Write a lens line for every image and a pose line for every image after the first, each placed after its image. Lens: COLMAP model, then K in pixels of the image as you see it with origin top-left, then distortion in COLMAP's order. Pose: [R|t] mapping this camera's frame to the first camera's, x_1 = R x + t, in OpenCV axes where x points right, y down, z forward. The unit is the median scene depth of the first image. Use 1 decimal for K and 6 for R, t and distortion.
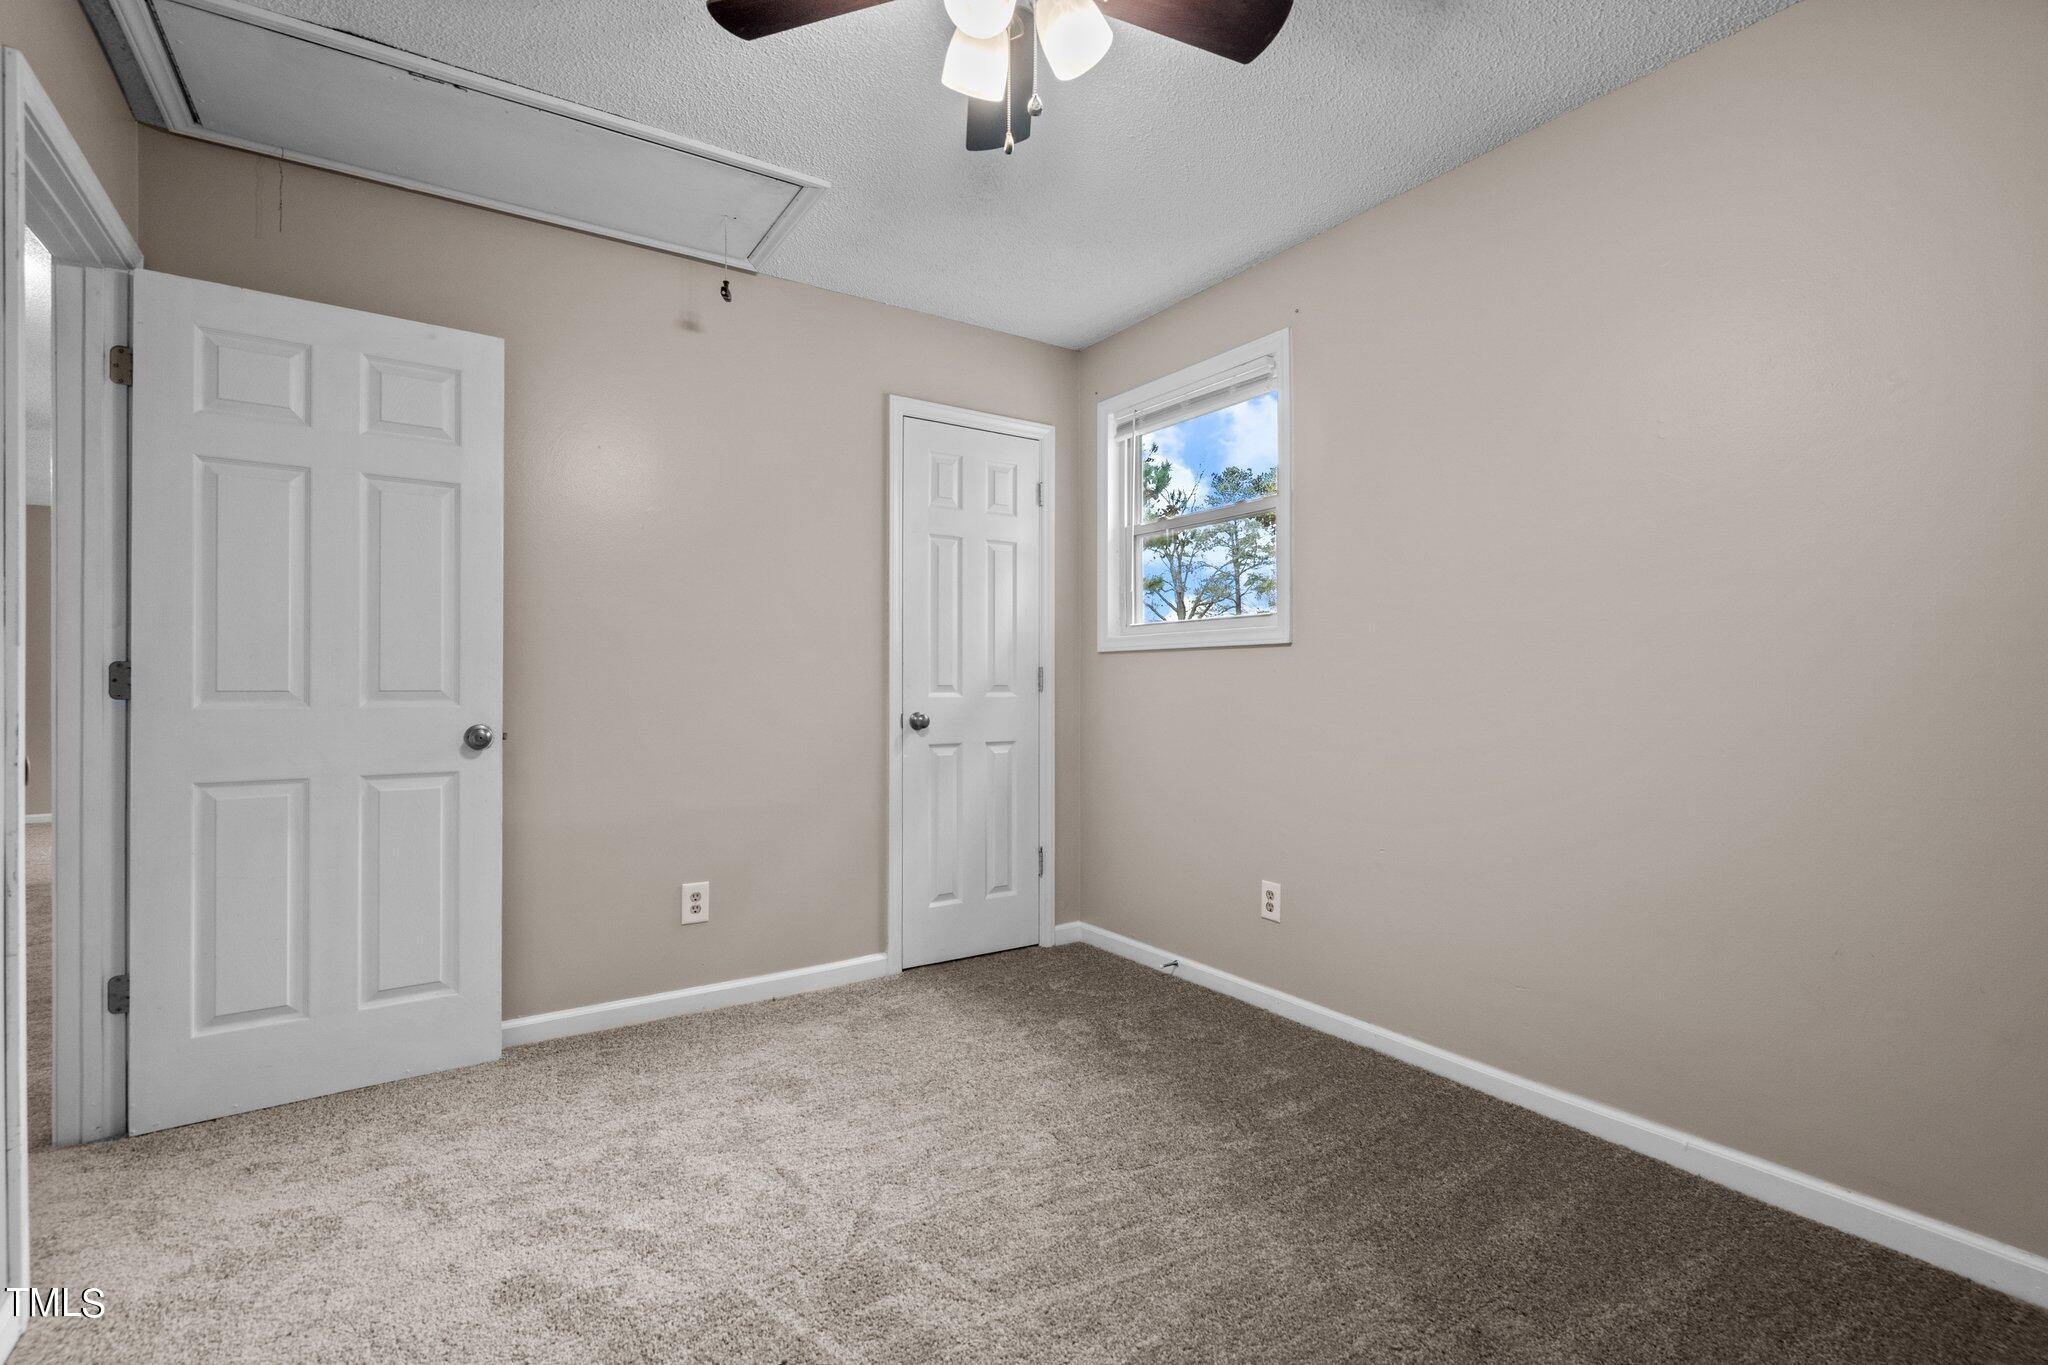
lens RADIAL K [[937.3, 0, 1029.8], [0, 937.3, 688.4], [0, 0, 1]] dist [-0.004809, 0.001539]
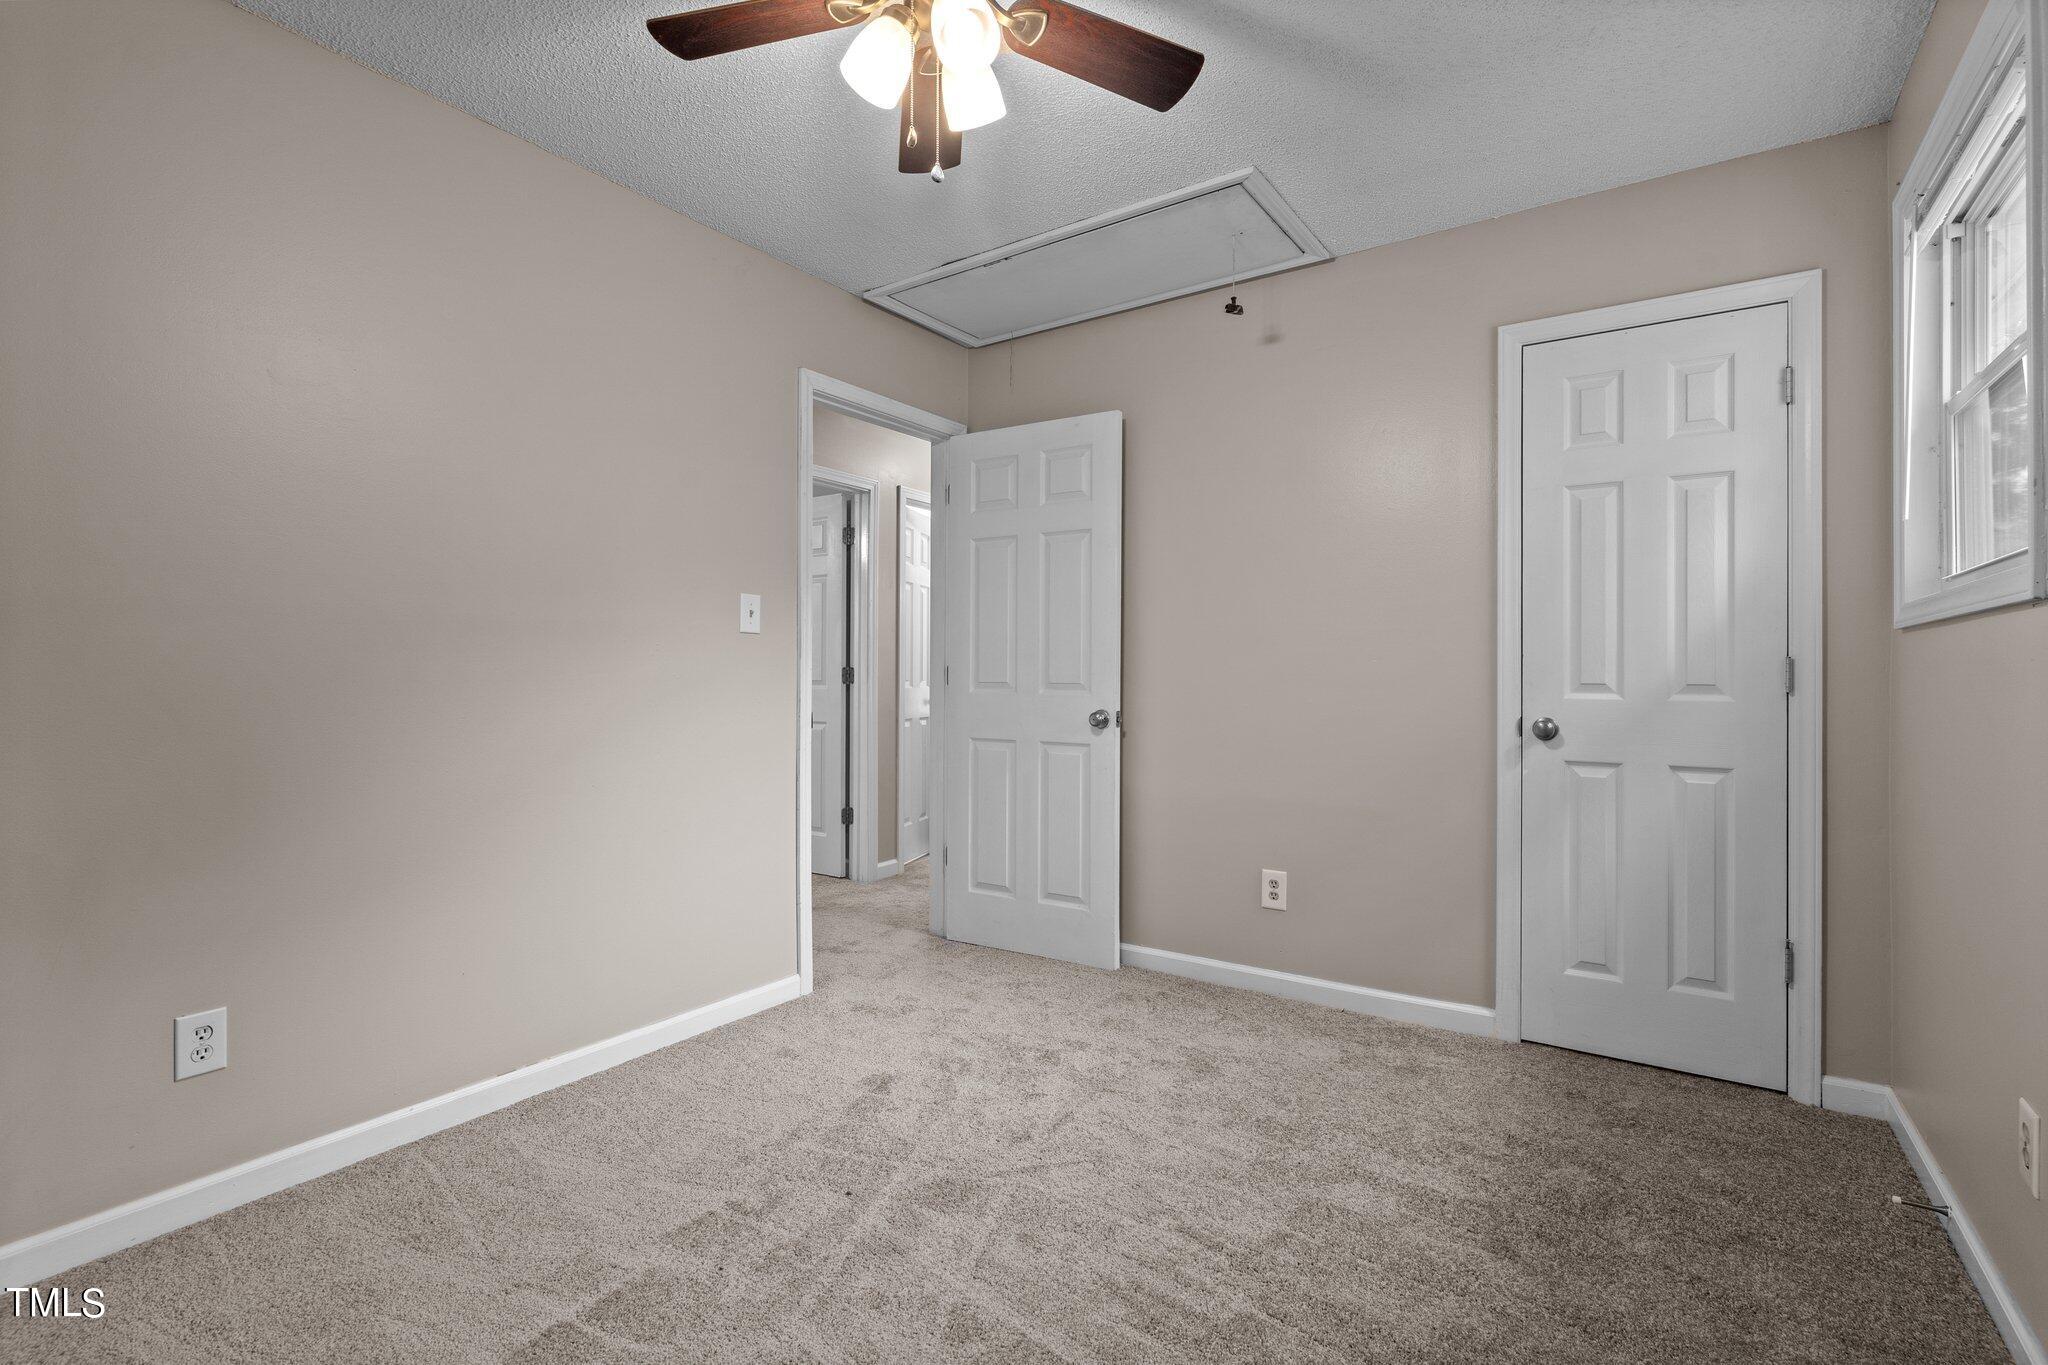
lens RADIAL K [[937.3, 0, 1032.7], [0, 937.3, 677.1], [0, 0, 1]] dist [-0.004809, 0.001539]
pose [[0.371904, 0.001940, -0.928269, 0.533004], [-0.010278, 0.999945, -0.002028, -0.002942], [0.928214, 0.010295, 0.371903, 0.375562]]
